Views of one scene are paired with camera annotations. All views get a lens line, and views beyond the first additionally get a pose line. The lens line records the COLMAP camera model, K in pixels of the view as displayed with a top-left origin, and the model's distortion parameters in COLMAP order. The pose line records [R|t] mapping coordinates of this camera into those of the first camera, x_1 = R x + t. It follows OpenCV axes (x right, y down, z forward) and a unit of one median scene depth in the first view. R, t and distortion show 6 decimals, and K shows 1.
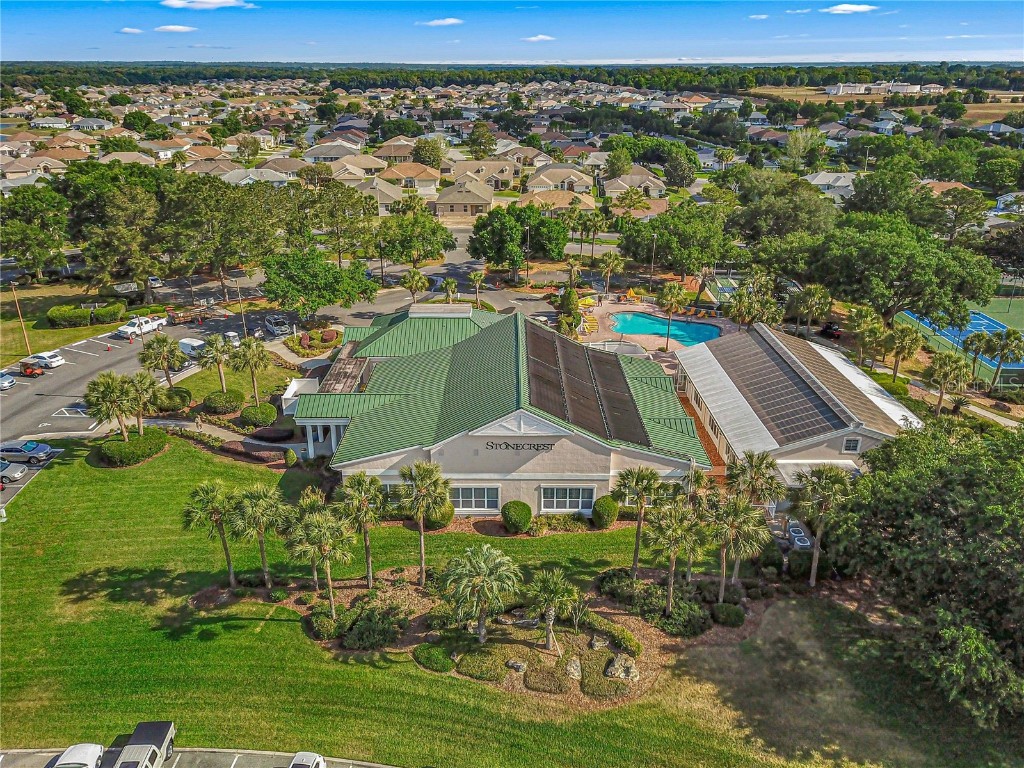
lens RADIAL K [[784.3, 0, 512.0], [0, 784.3, 384.0], [0, 0, 1]] dist [0.012222, 0.010834]
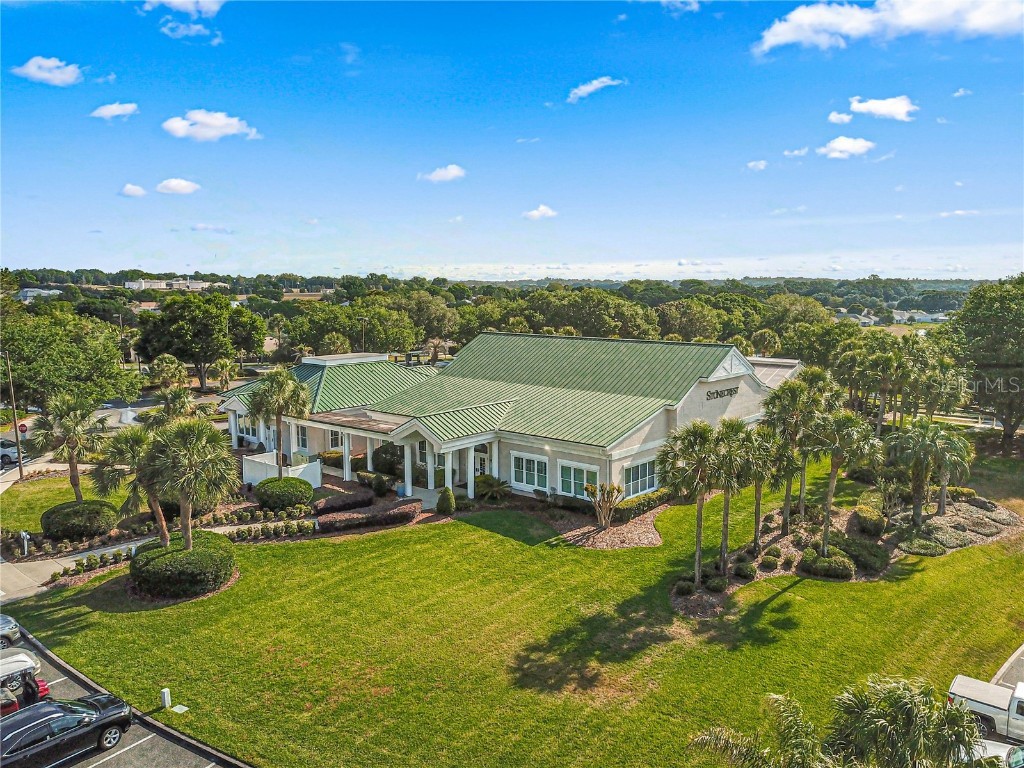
lens RADIAL K [[784.3, 0, 512.0], [0, 784.3, 384.0], [0, 0, 1]] dist [0.012222, 0.010834]
pose [[0.646405, -0.098222, 0.756646, -0.911059], [0.283963, 0.951411, -0.119086, 0.112703], [-0.708185, 0.291837, 0.642889, 0.569213]]
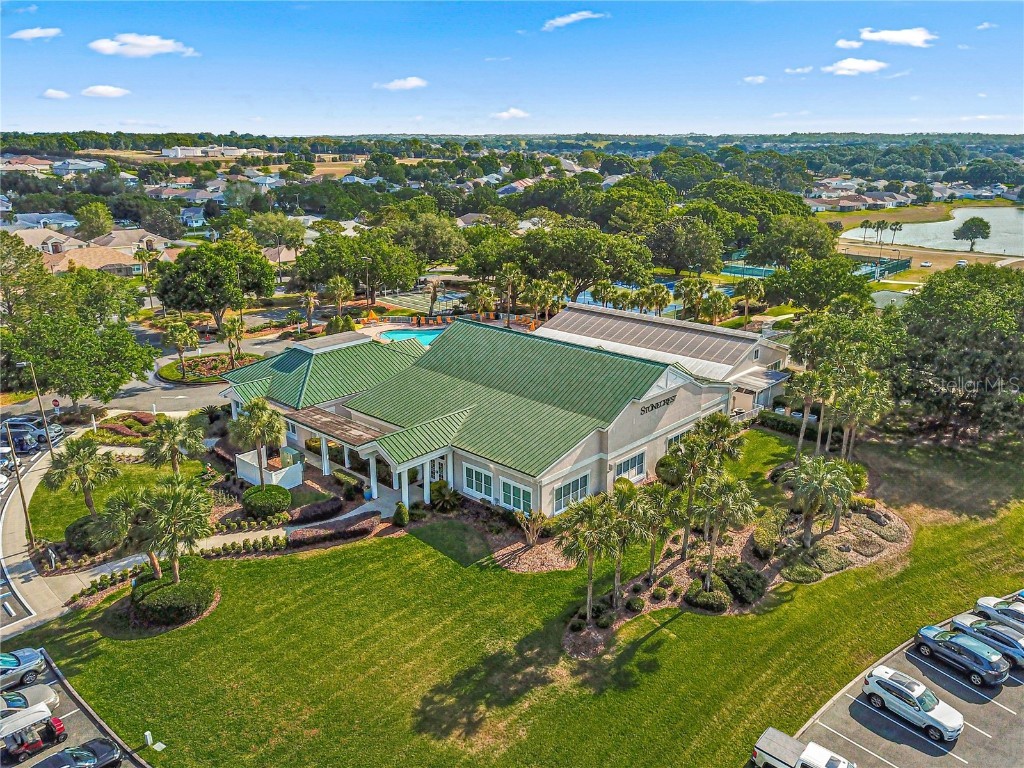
lens RADIAL K [[773.4, 0, 507.3], [0, 773.4, 372.4], [0, 0, 1]] dist [0.006535, 0.012151]
pose [[0.686113, -0.211171, 0.696172, -0.879566], [0.271303, 0.962183, 0.024478, -0.046274], [-0.675013, 0.172079, 0.717458, 0.380190]]
